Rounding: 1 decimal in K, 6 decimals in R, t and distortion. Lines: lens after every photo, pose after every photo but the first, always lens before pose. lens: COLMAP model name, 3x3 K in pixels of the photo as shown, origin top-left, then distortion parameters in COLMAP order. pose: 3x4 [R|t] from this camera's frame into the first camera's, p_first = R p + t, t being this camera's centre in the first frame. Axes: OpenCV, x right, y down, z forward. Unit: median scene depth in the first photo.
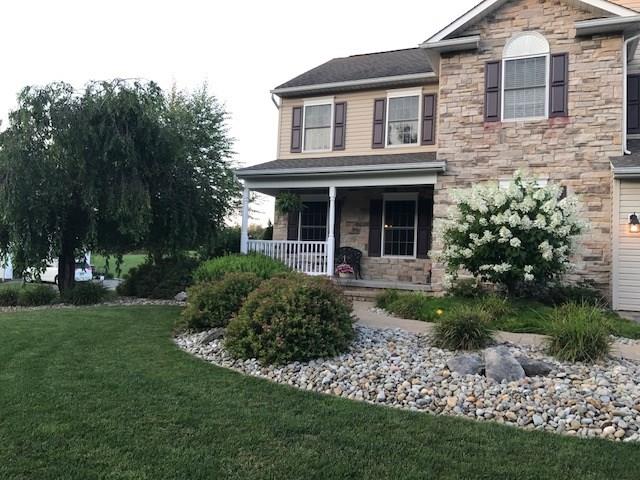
lens RADIAL K [[525.9, 0, 319.8], [0, 525.9, 239.0], [0, 0, 1]] dist [0.003084, -0.026615]
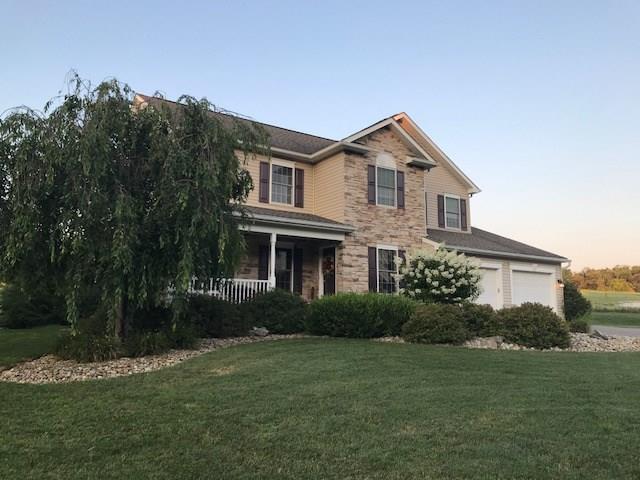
lens RADIAL K [[525.9, 0, 320.5], [0, 525.9, 240.8], [0, 0, 1]] dist [0.003084, -0.026615]
pose [[0.515086, 0.078952, 0.853495, -1.033576], [-0.023790, 0.996682, -0.077840, 0.005687], [-0.856808, 0.019789, 0.515255, 0.336202]]
